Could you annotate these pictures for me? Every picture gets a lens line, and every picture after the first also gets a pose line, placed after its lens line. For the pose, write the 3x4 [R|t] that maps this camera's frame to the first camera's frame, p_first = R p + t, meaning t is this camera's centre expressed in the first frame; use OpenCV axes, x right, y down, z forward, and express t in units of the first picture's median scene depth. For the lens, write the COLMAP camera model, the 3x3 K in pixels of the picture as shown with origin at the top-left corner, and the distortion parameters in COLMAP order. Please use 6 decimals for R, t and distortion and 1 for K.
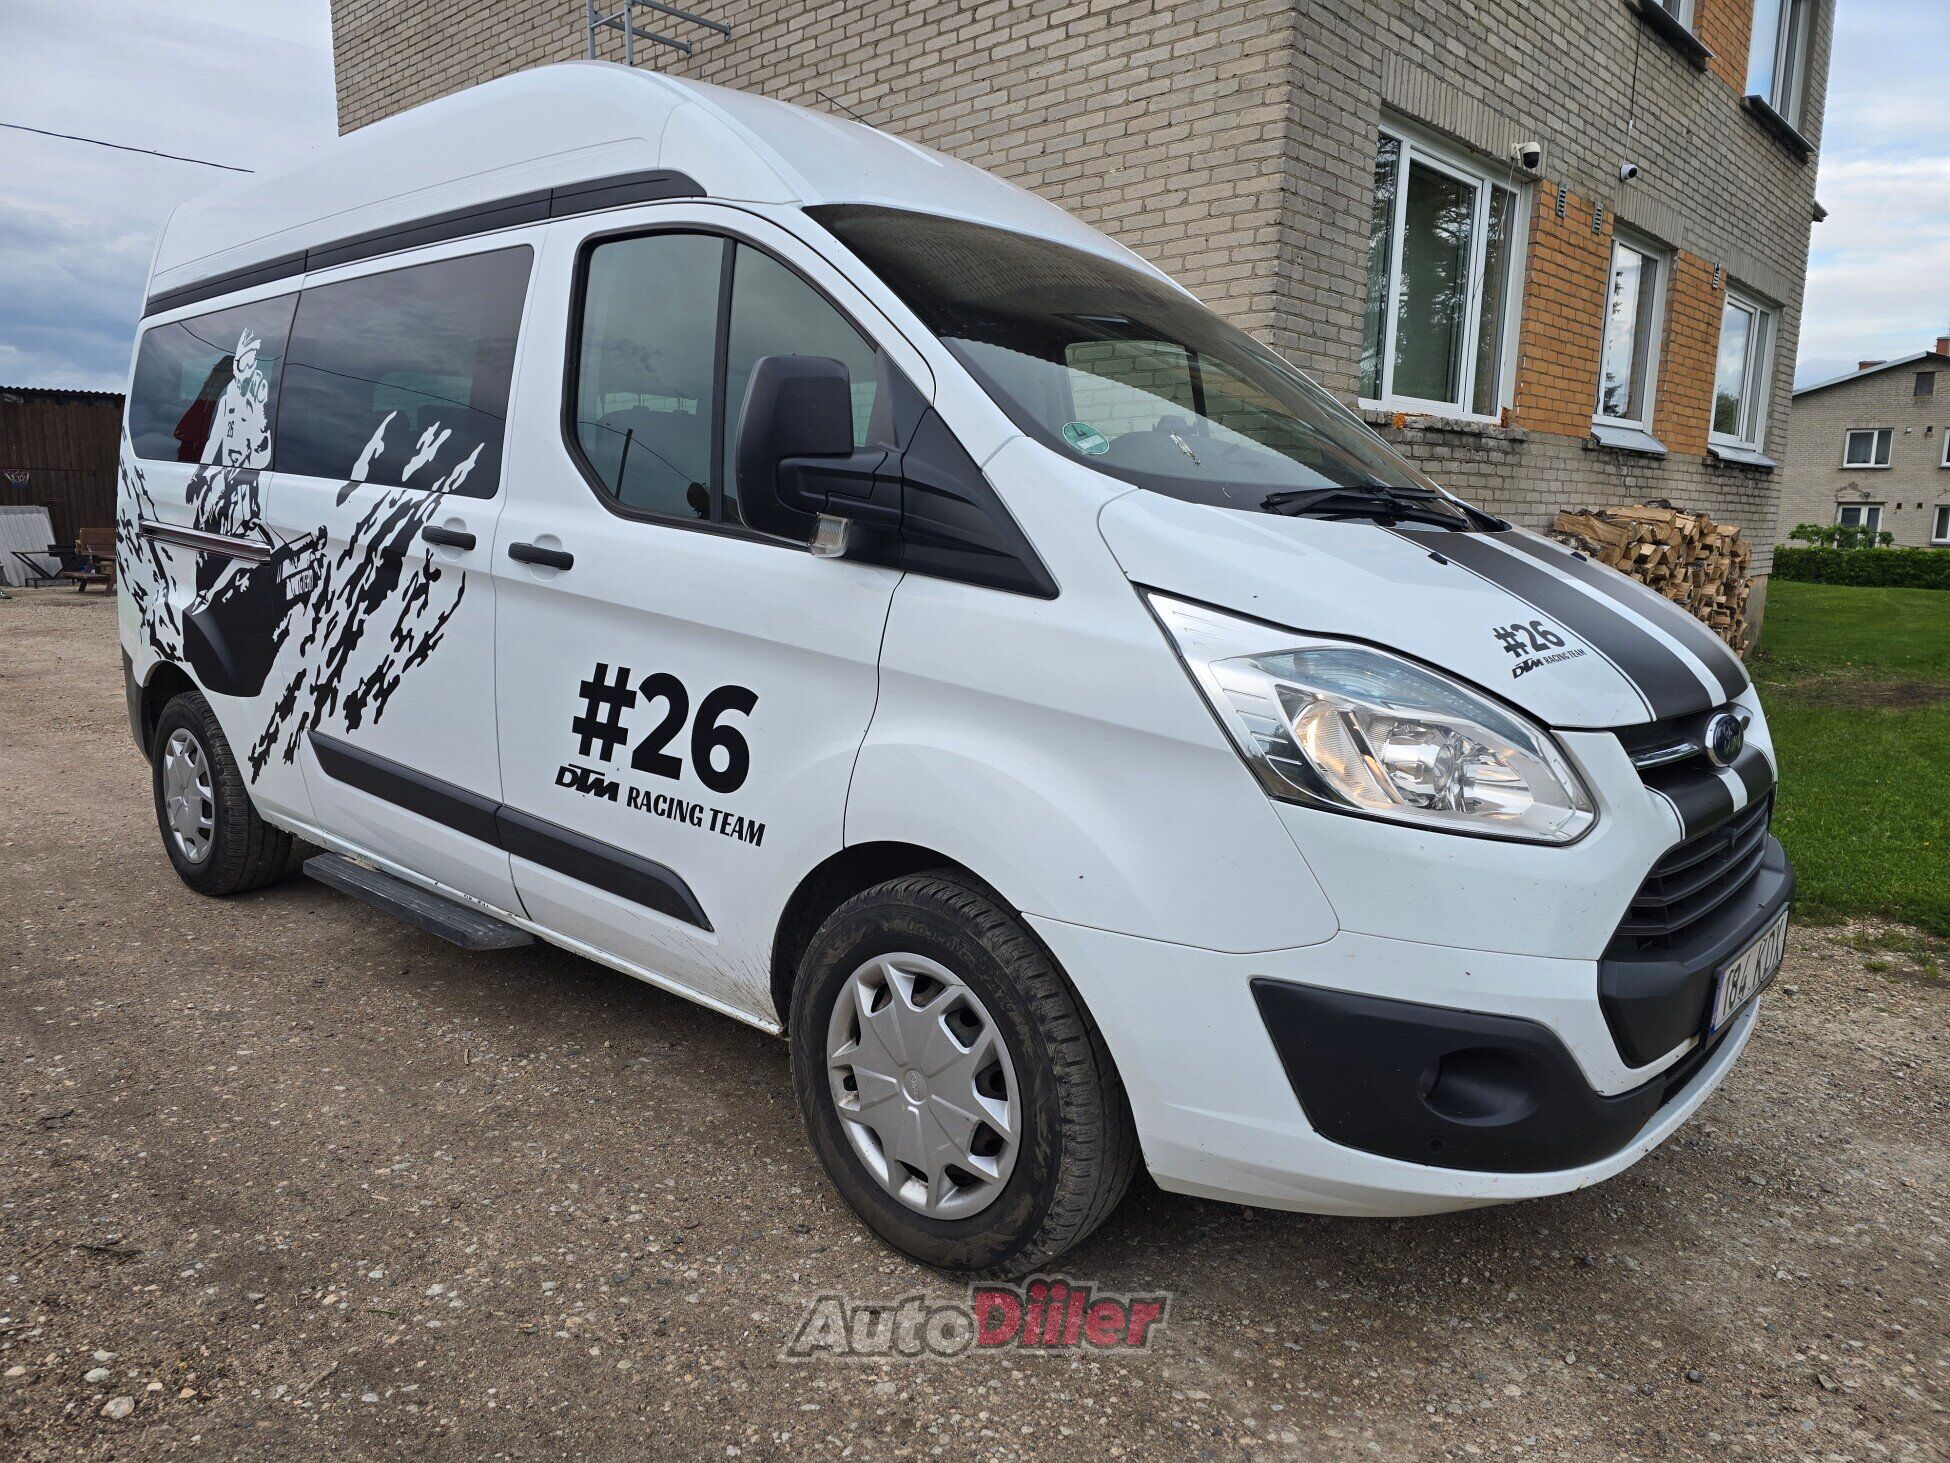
lens RADIAL K [[1323.7, 0, 927.8], [0, 1323.7, 689.7], [0, 0, 1]] dist [0.119147, -0.137871]
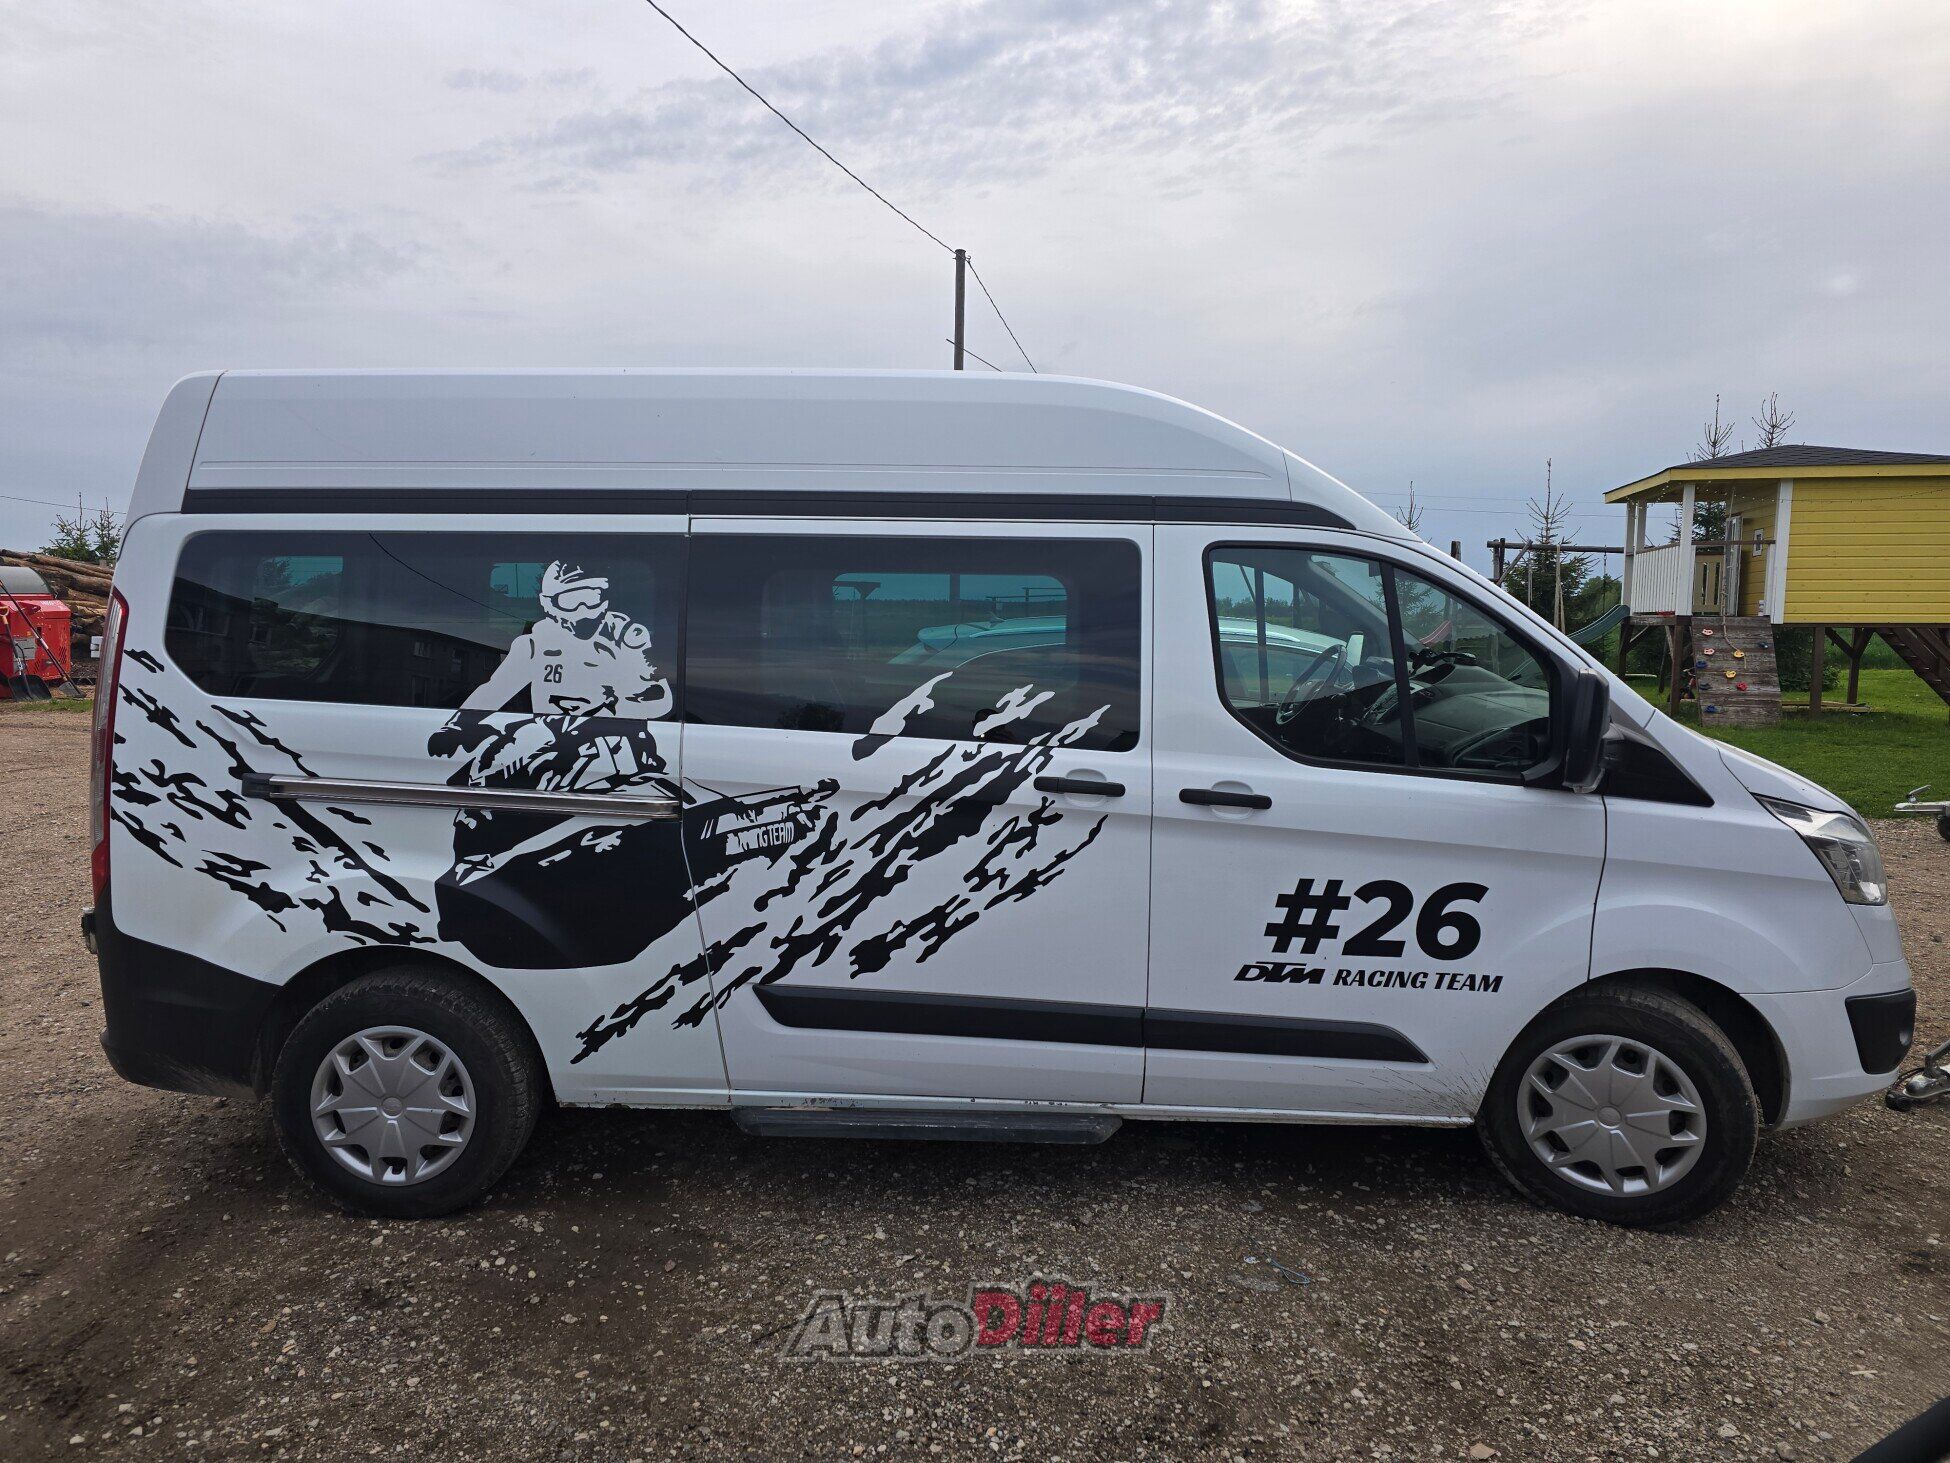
lens RADIAL K [[1323.7, 0, 927.8], [0, 1323.7, 689.7], [0, 0, 1]] dist [0.119147, -0.137871]
pose [[0.747368, -0.062079, 0.661504, -1.208161], [0.091595, 0.995746, -0.010038, -0.197200], [-0.658066, 0.068093, 0.749875, 0.222675]]
